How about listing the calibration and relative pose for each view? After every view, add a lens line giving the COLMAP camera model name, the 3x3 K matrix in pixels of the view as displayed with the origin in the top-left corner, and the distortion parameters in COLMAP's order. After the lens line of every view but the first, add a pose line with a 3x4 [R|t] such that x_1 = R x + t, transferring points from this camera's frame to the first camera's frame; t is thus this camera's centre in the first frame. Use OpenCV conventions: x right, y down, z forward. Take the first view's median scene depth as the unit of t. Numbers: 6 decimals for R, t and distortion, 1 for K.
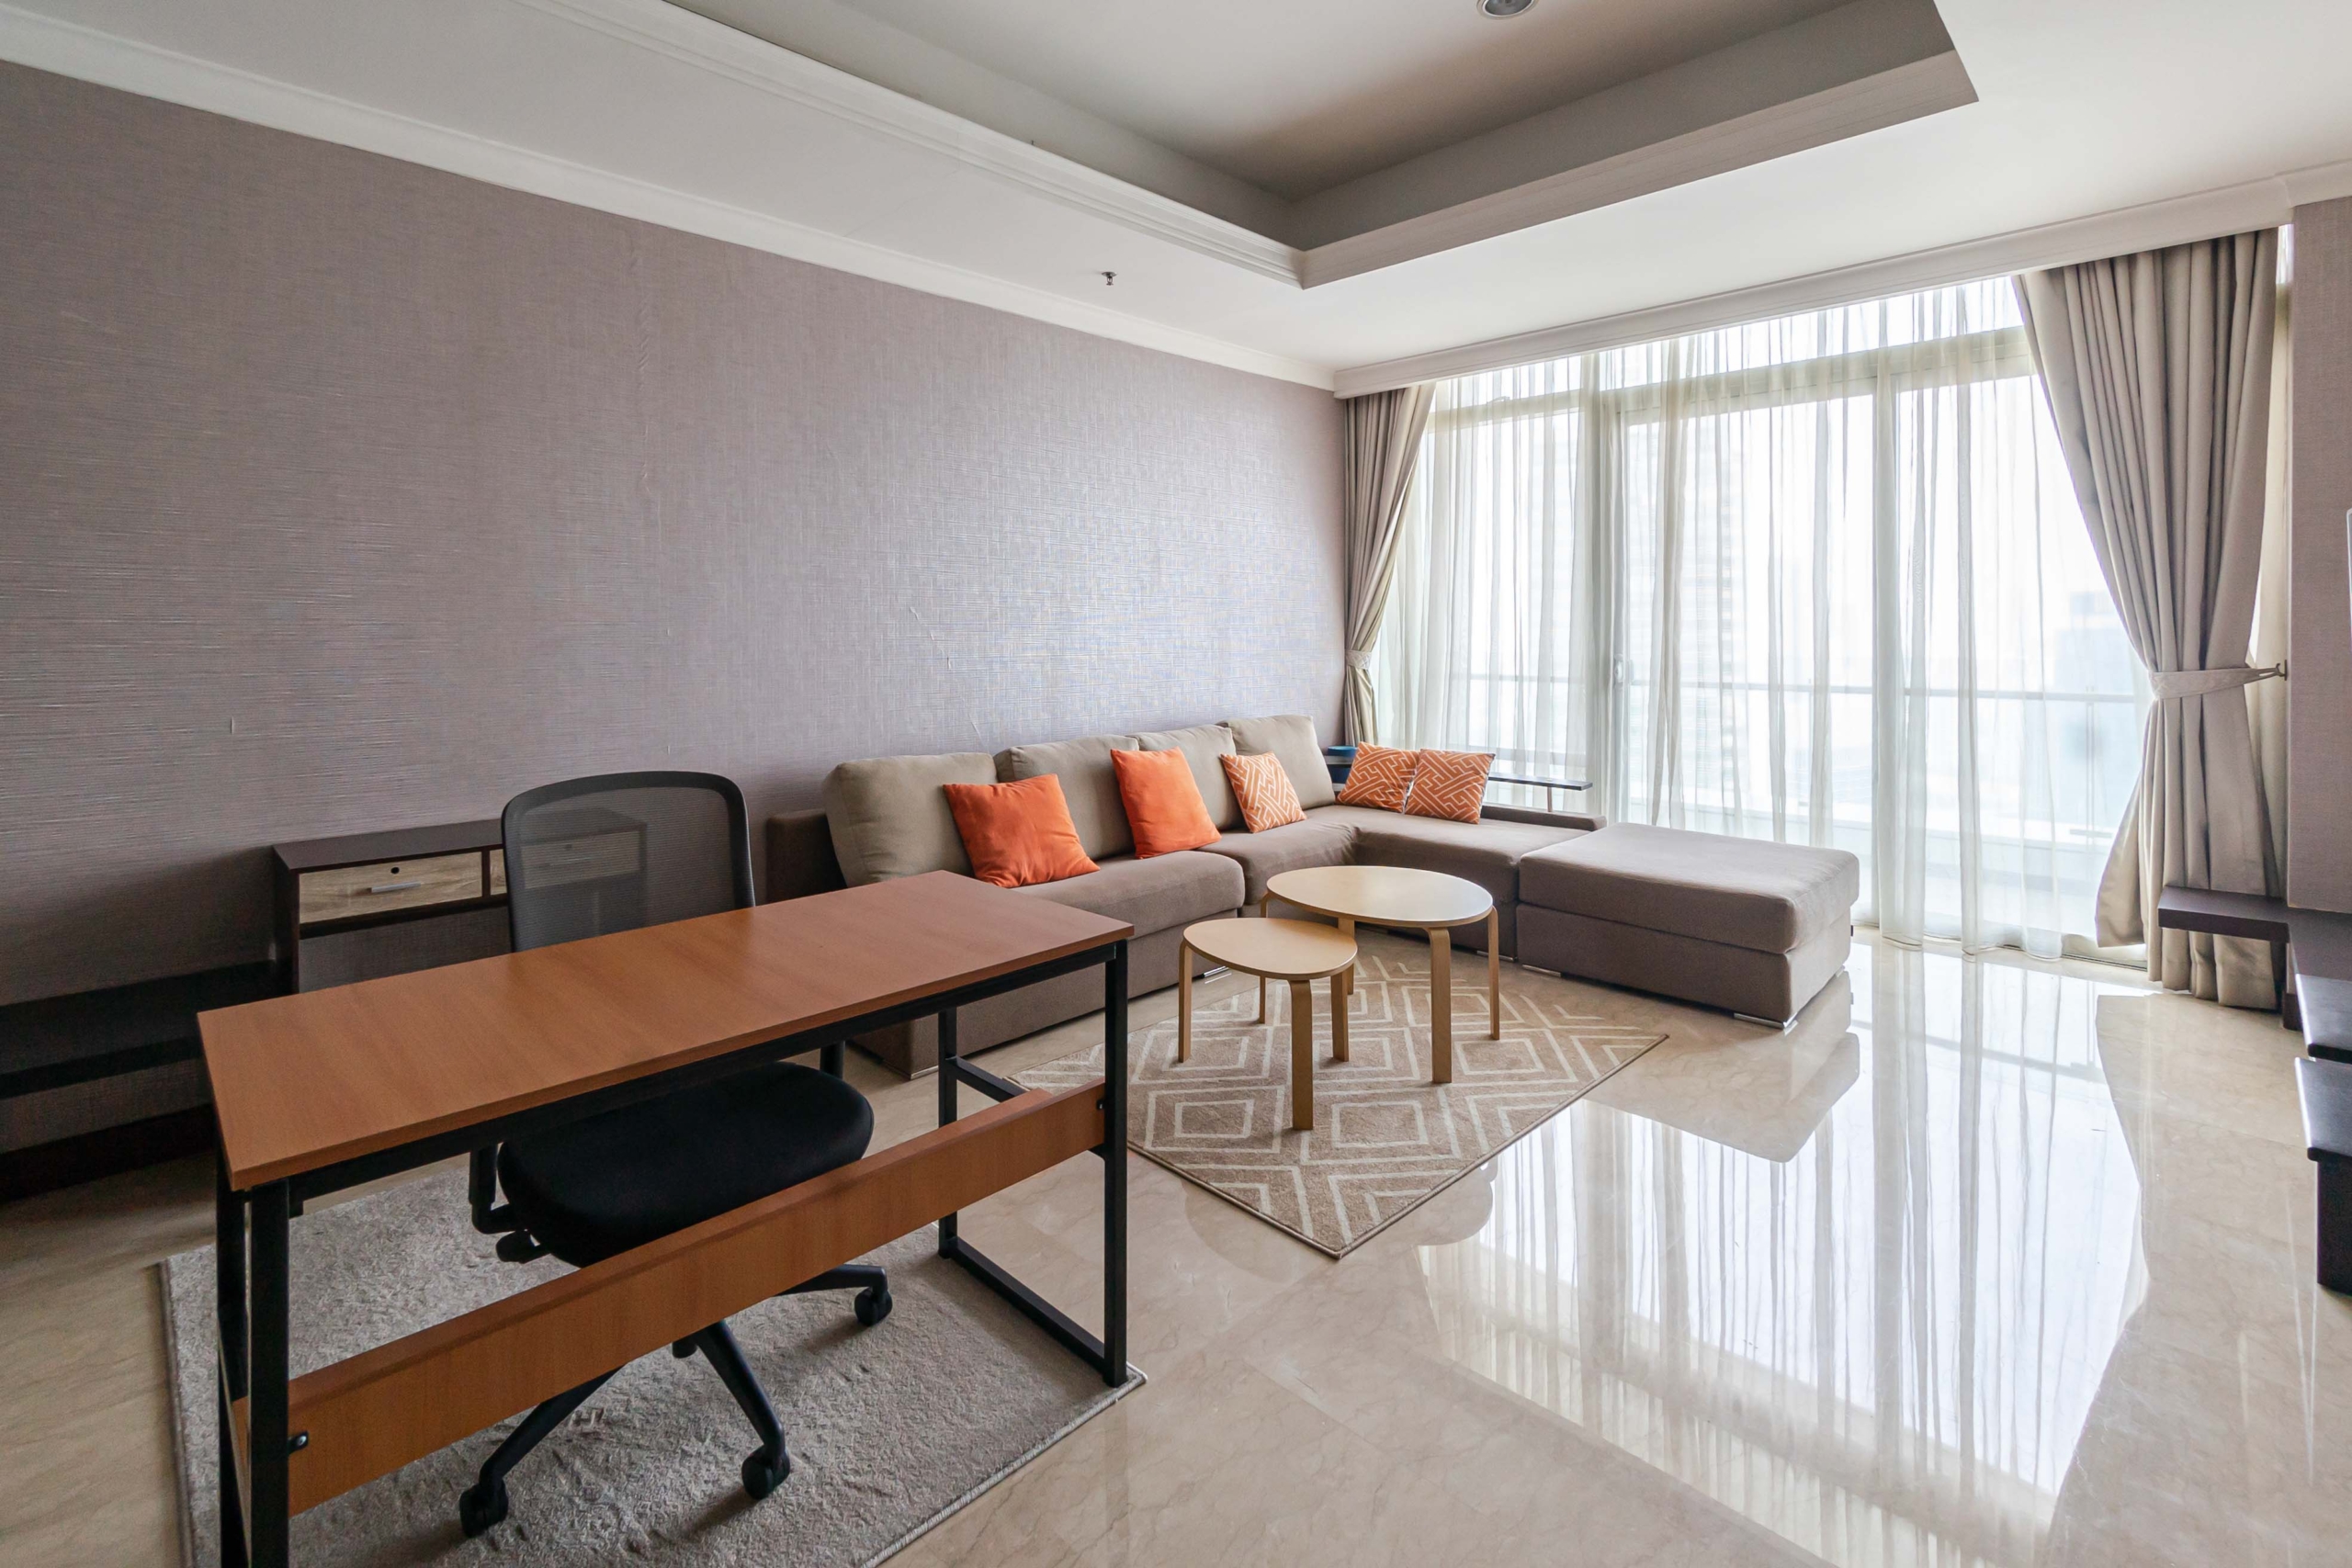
lens RADIAL K [[1086.3, 0, 1161.4], [0, 1086.3, 619.2], [0, 0, 1]] dist [-0.004485, 0.002334]
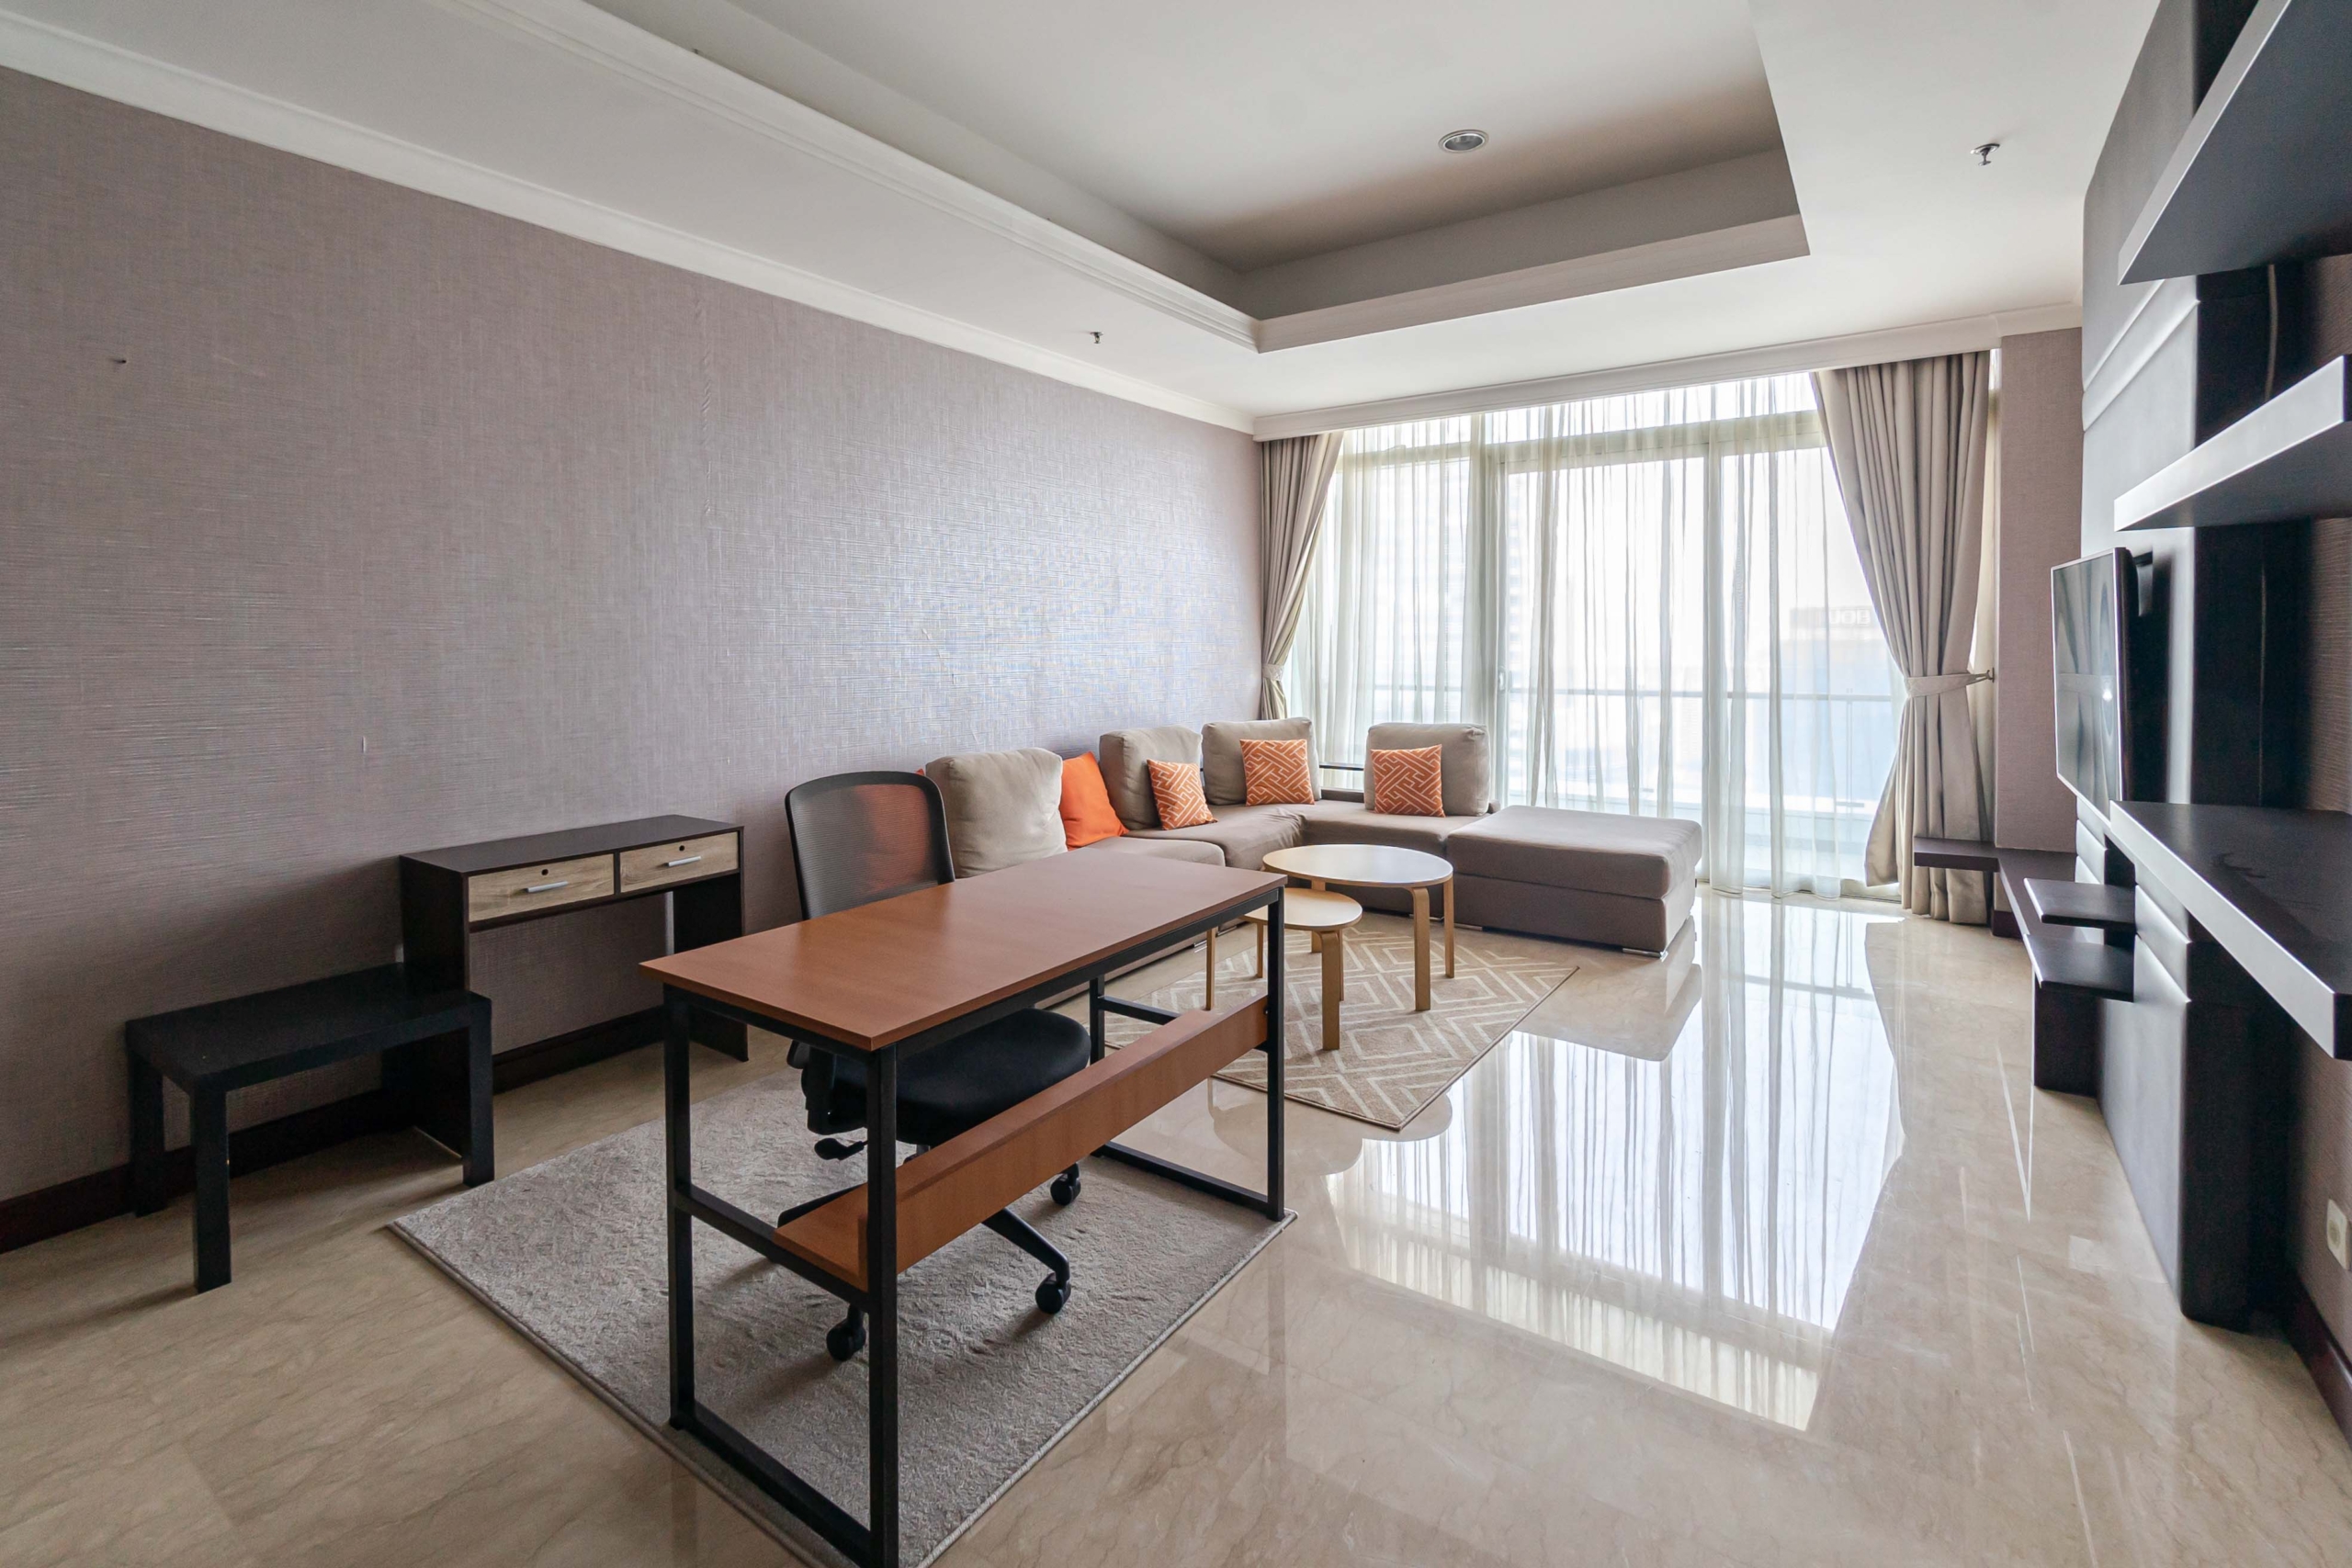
lens RADIAL K [[1086.3, 0, 1148.1], [0, 1086.3, 643.1], [0, 0, 1]] dist [-0.004485, 0.002334]
pose [[0.985117, -0.003900, 0.171842, -0.216290], [0.001941, 0.999931, 0.011566, -0.010015], [-0.171875, -0.011060, 0.985057, -0.141878]]
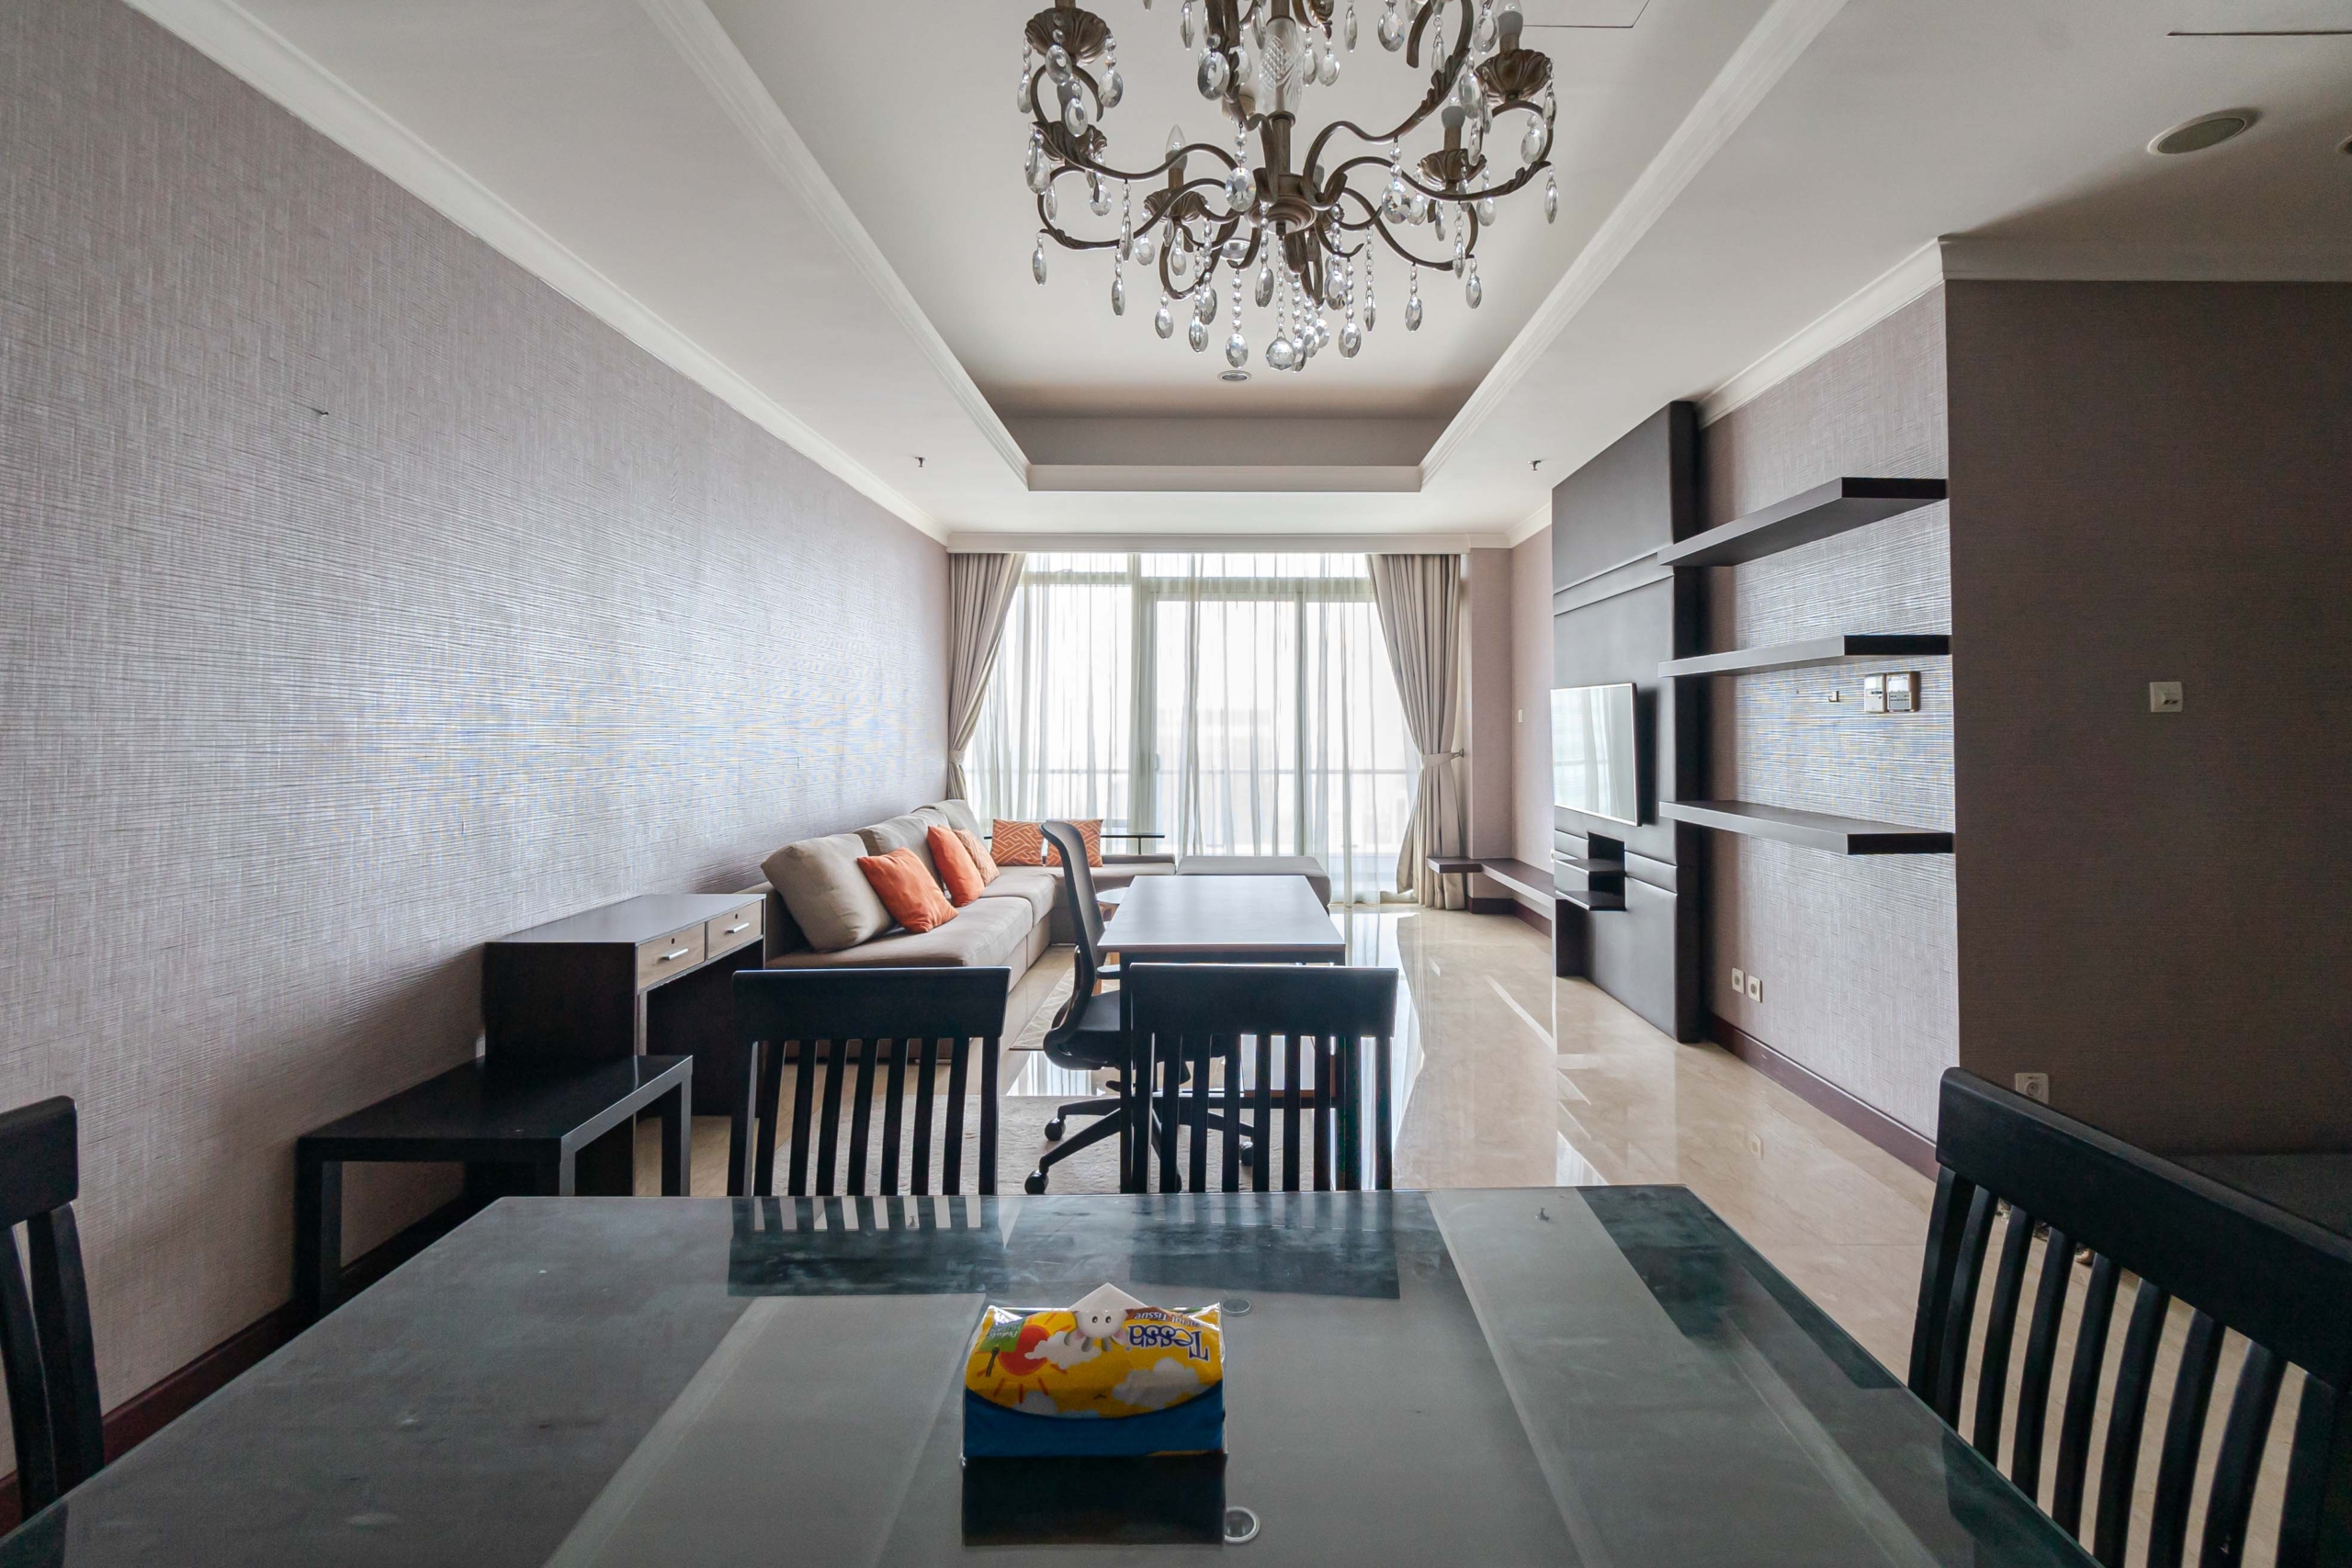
lens RADIAL K [[1086.3, 0, 1228.7], [0, 1086.3, 675.2], [0, 0, 1]] dist [-0.004485, 0.002334]
pose [[0.696754, 0.039453, 0.716225, -0.779975], [-0.008112, 0.998856, -0.047130, -0.003166], [-0.717265, 0.027028, 0.696276, -0.176437]]
